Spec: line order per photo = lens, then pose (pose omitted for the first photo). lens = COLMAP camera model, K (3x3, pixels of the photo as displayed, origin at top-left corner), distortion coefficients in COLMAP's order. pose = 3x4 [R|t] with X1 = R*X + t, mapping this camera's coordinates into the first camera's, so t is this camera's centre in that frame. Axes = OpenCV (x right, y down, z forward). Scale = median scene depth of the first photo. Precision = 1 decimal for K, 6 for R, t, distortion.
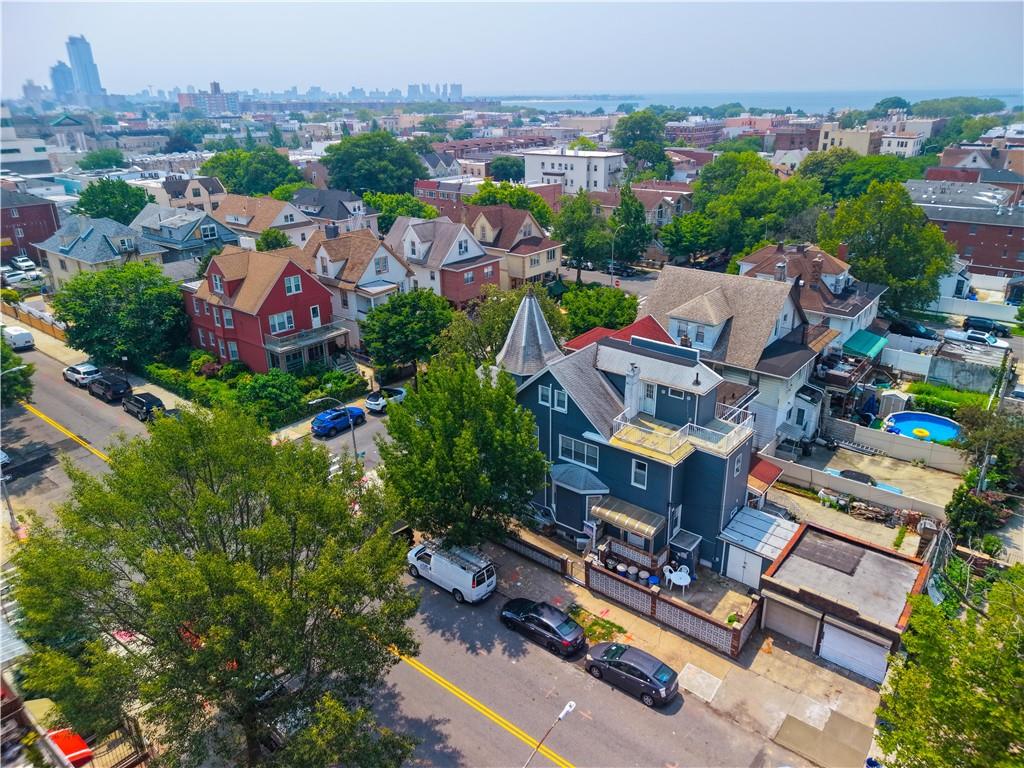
lens RADIAL K [[690.3, 0, 516.0], [0, 690.3, 385.5], [0, 0, 1]] dist [0.016616, -0.000356]
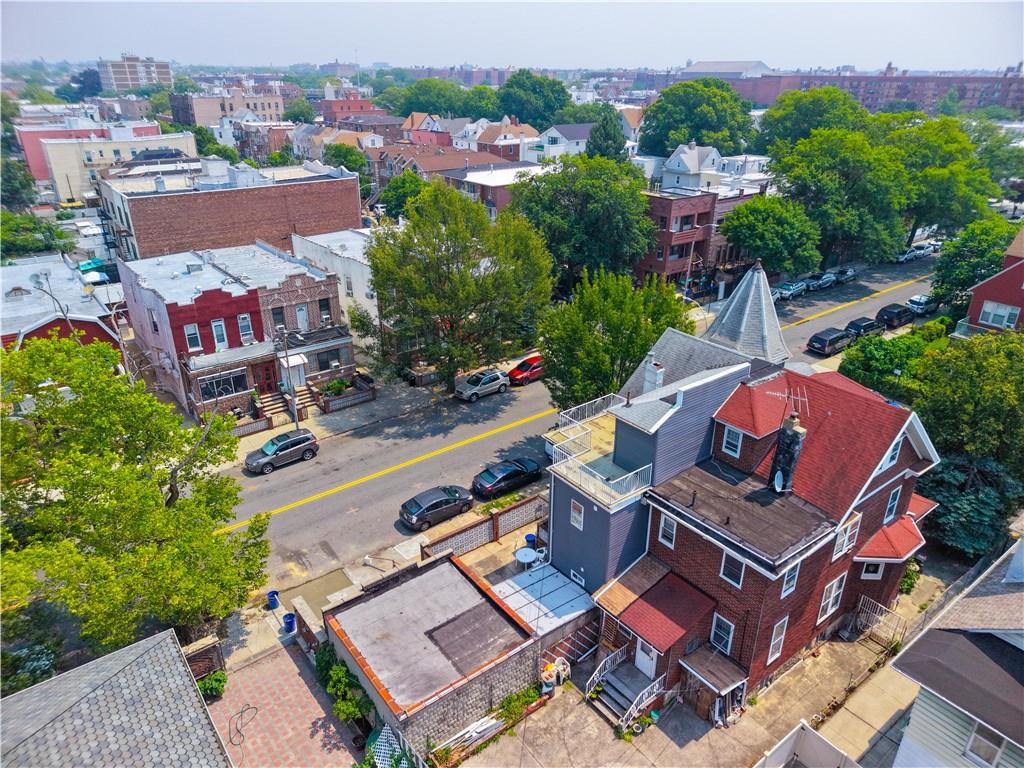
lens RADIAL K [[690.3, 0, 516.0], [0, 690.3, 385.5], [0, 0, 1]] dist [0.016616, -0.000356]
pose [[-0.235461, 0.414496, -0.879063, 0.579924], [-0.379027, 0.793711, 0.475775, -0.205501], [0.894929, 0.445215, -0.029783, 0.550046]]
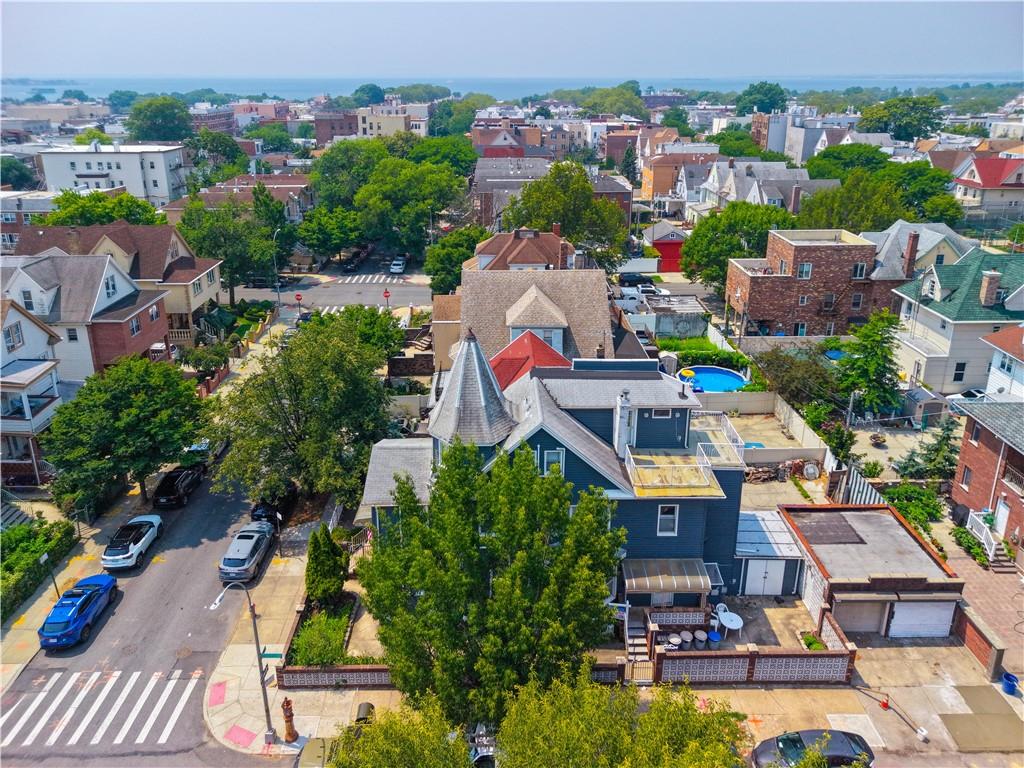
lens RADIAL K [[722.8, 0, 507.3], [0, 722.8, 314.7], [0, 0, 1]] dist [0.009401, -0.003068]
pose [[0.774711, -0.188532, 0.603555, -0.271079], [0.239363, 0.970922, -0.003955, -0.093047], [-0.585259, 0.147532, 0.797311, 0.231162]]
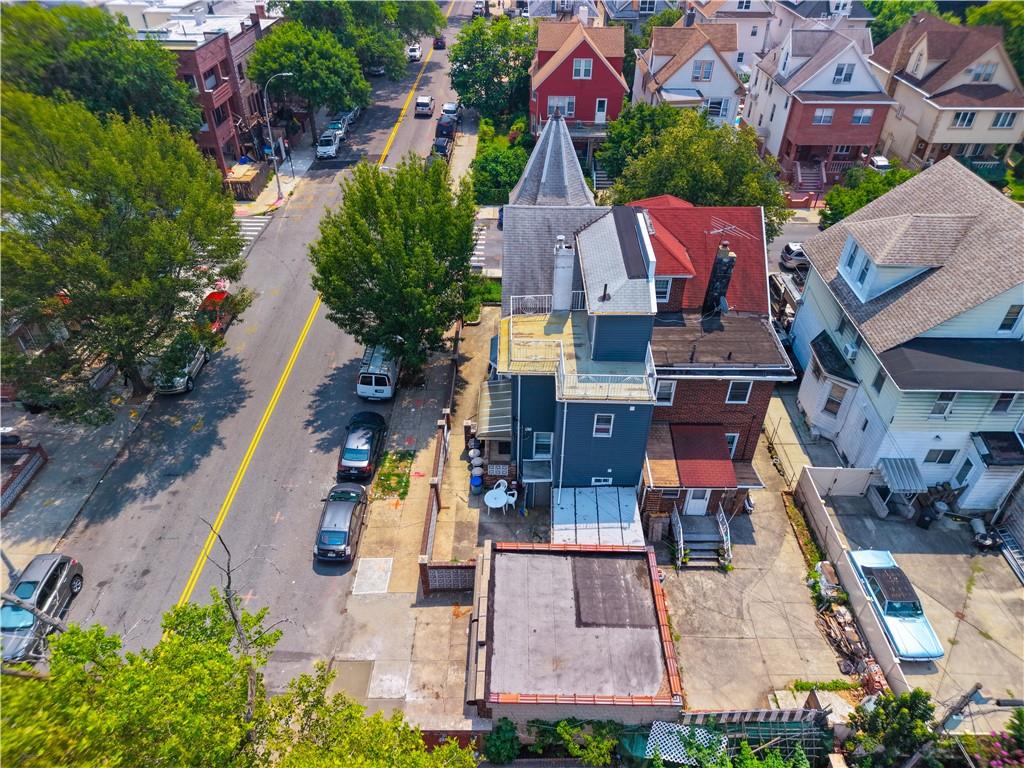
lens RADIAL K [[690.3, 0, 516.0], [0, 690.3, 385.5], [0, 0, 1]] dist [0.016616, -0.000356]
pose [[0.617035, 0.495265, -0.611540, 0.421073], [-0.317355, 0.867728, 0.382536, -0.104607], [0.720107, -0.041962, 0.692593, 0.264838]]
